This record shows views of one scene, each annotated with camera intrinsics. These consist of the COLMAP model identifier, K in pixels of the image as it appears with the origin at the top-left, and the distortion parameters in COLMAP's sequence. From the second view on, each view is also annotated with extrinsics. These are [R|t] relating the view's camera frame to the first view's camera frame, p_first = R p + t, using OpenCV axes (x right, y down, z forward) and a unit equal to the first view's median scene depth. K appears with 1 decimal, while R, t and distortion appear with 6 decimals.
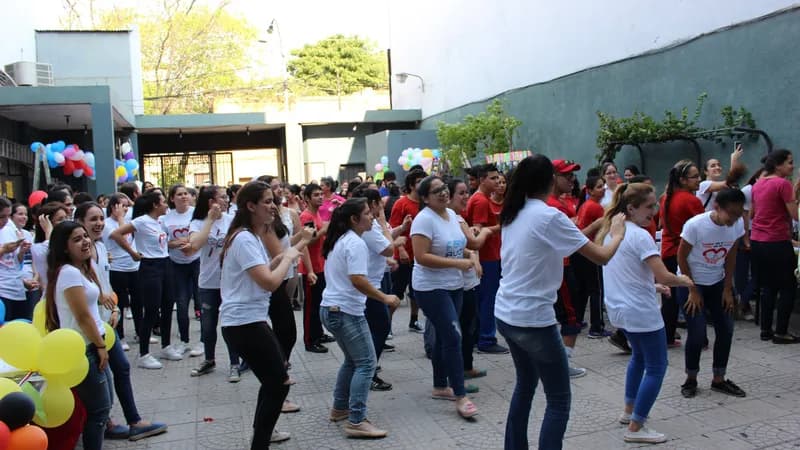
lens RADIAL K [[660.3, 0, 400.0], [0, 660.3, 225.0], [0, 0, 1]] dist [-0.151857, 0.119325]
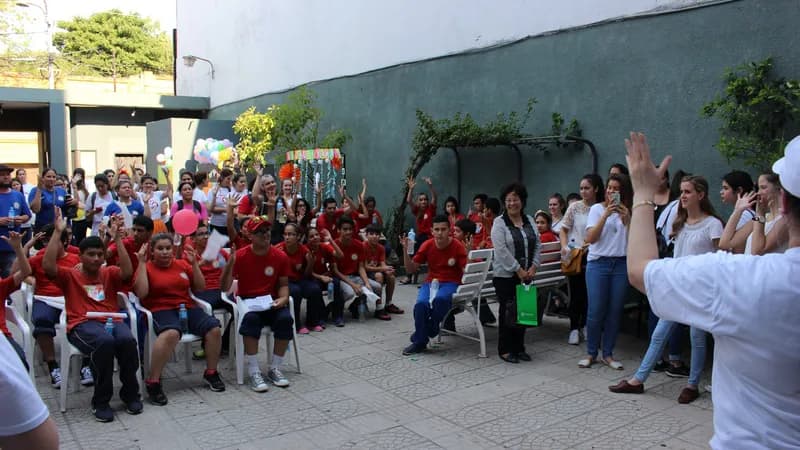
lens RADIAL K [[660.3, 0, 400.0], [0, 660.3, 225.0], [0, 0, 1]] dist [-0.151857, 0.119325]
pose [[0.945022, 0.017591, 0.326534, -0.009986], [-0.019542, 0.999805, 0.002696, -0.006845], [-0.326423, -0.008929, 0.945181, 0.063256]]
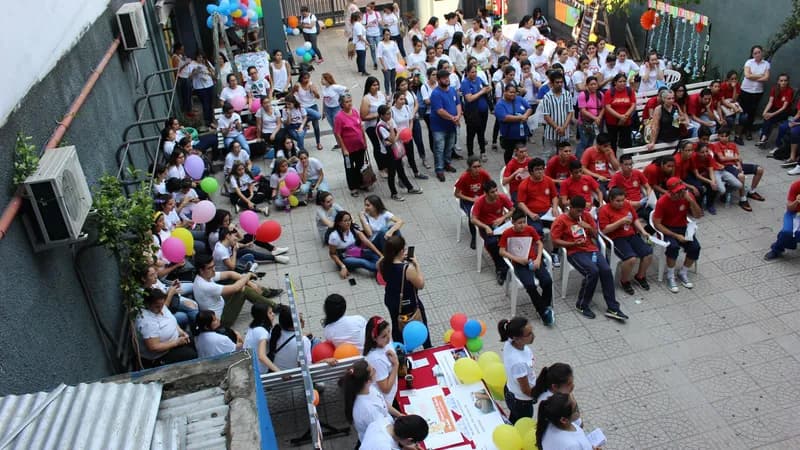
lens RADIAL K [[660.3, 0, 400.0], [0, 660.3, 225.0], [0, 0, 1]] dist [-0.151857, 0.119325]
pose [[0.997340, 0.000322, -0.072883, -0.121349], [0.031756, 0.898157, 0.438526, -0.161581], [0.065602, -0.439674, 0.895758, -0.037819]]
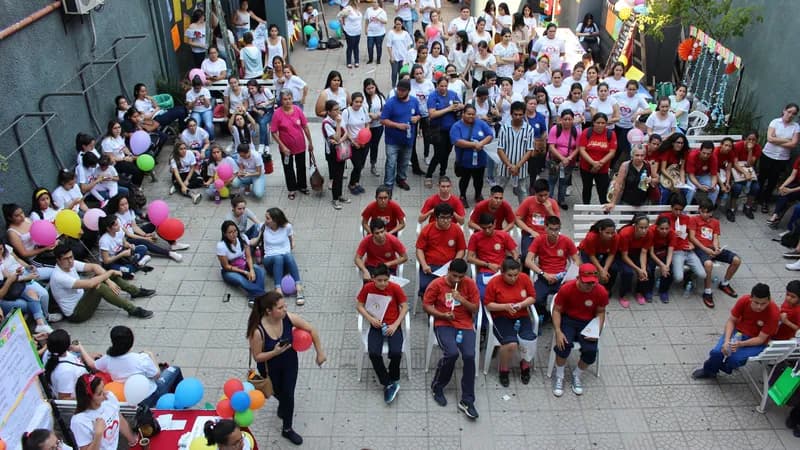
lens RADIAL K [[660.3, 0, 400.0], [0, 660.3, 225.0], [0, 0, 1]] dist [-0.151857, 0.119325]
pose [[0.956353, 0.186709, -0.224788, 0.002701], [-0.056050, 0.872178, 0.485967, -0.178296], [0.286789, -0.452156, 0.844575, 0.048239]]
